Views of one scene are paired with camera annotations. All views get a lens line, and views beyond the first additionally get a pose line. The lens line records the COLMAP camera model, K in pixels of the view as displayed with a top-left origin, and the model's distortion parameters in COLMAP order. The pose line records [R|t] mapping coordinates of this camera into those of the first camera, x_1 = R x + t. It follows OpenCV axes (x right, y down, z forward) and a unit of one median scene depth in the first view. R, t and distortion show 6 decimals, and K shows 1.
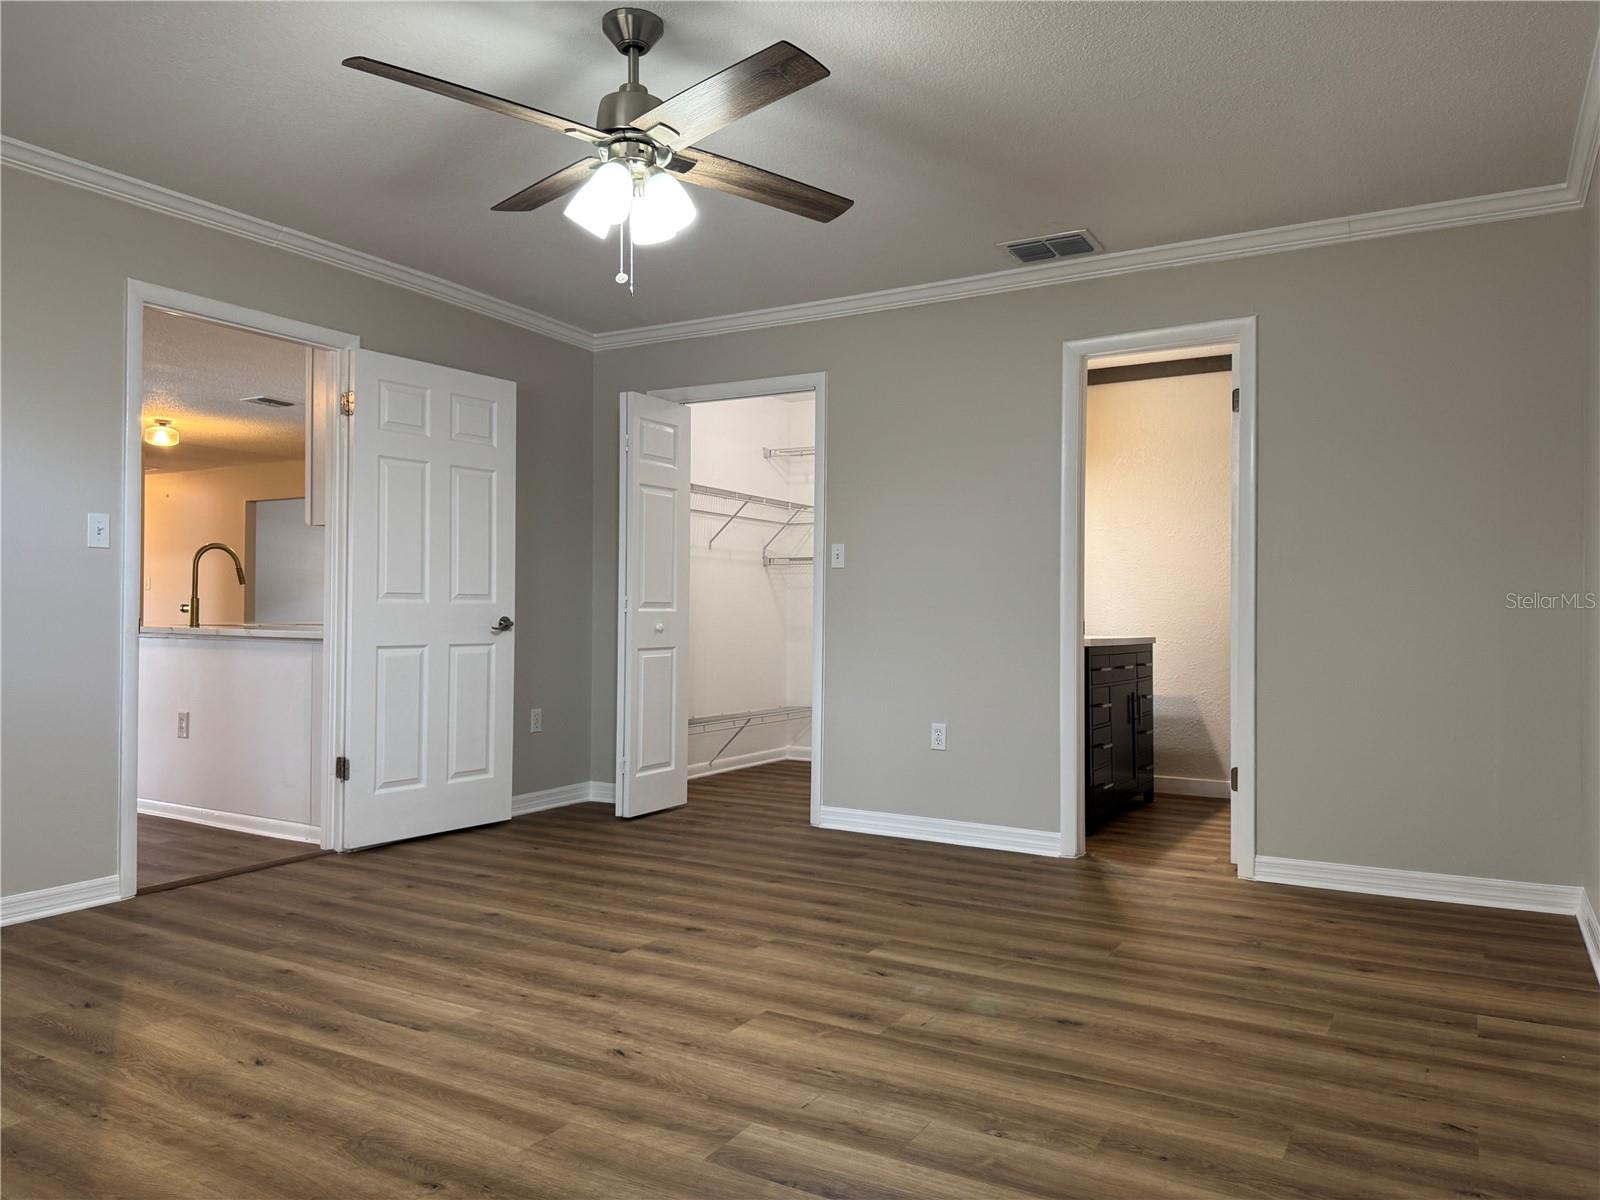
lens RADIAL K [[1133.6, 0, 800.0], [0, 1133.6, 600.0], [0, 0, 1]] dist [0.056500, -0.076035]
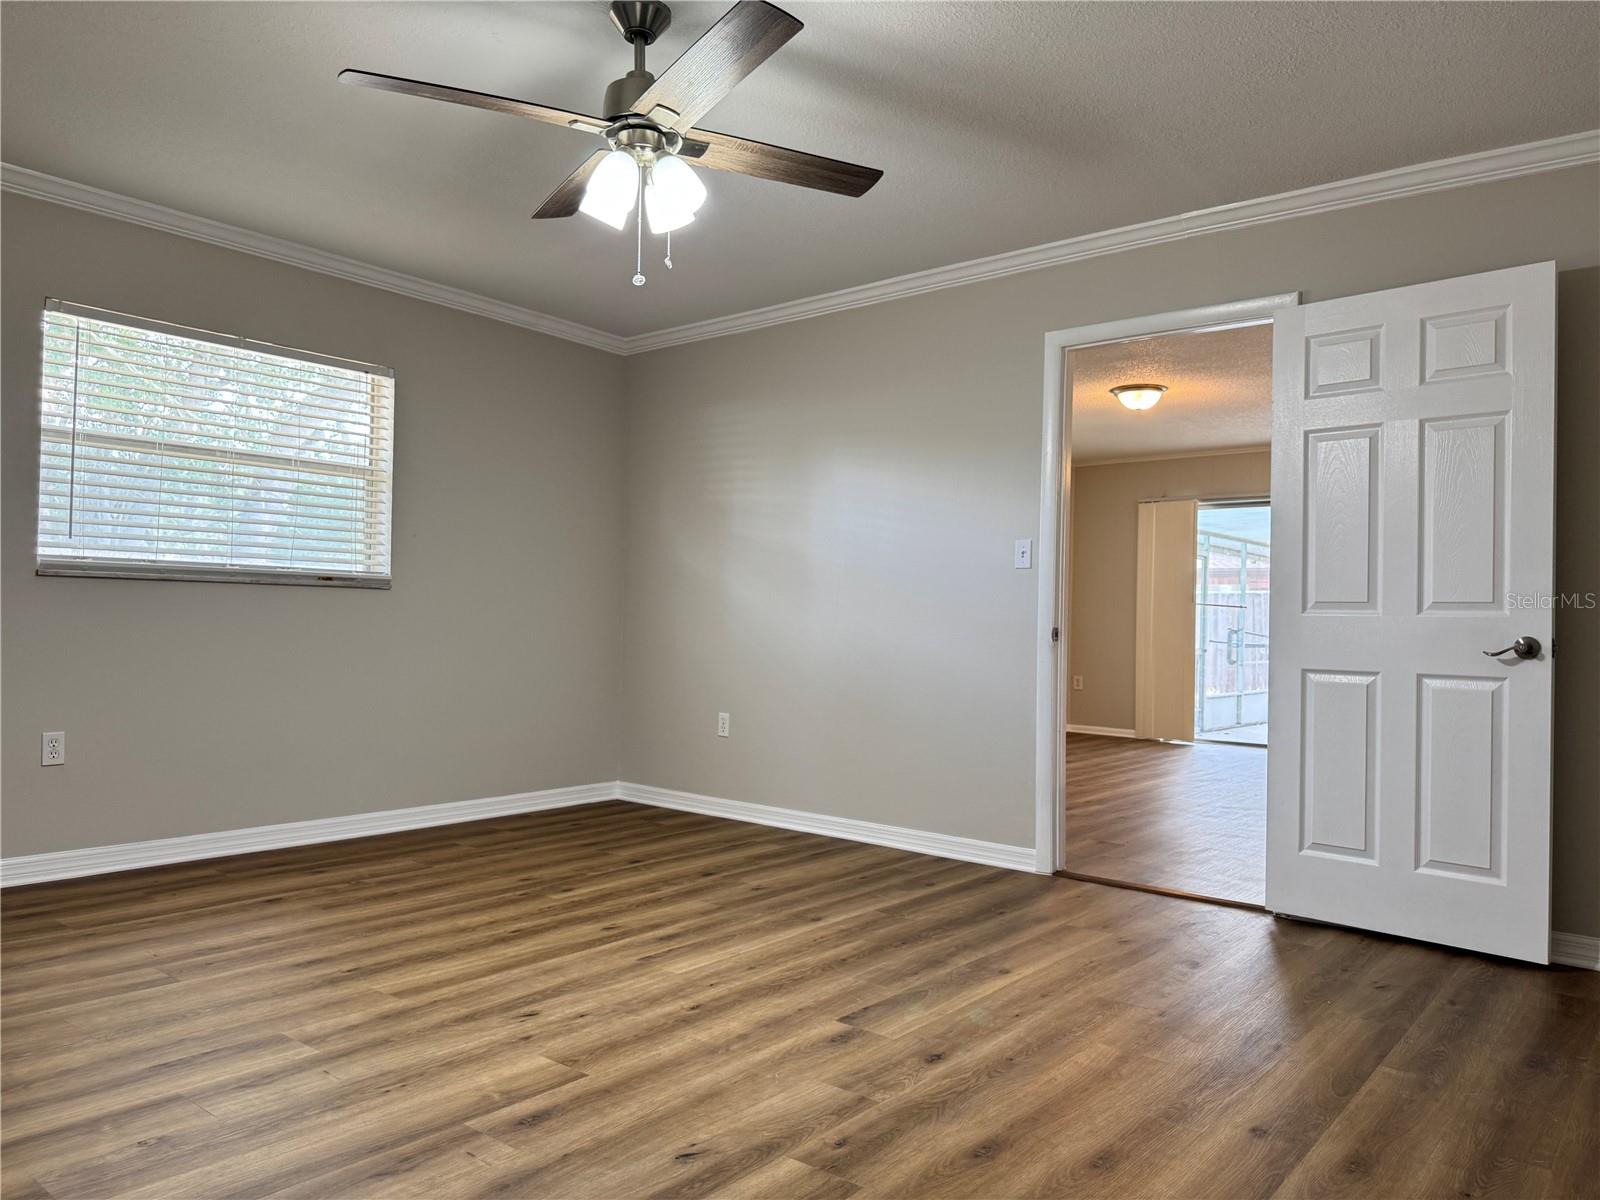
lens RADIAL K [[1129.5, 0, 801.2], [0, 1129.5, 605.2], [0, 0, 1]] dist [0.114352, -0.178625]
pose [[-0.155498, -0.018815, -0.987657, 0.774049], [-0.008474, 0.999807, -0.017712, 0.020348], [0.987800, 0.005616, -0.155627, 1.242497]]
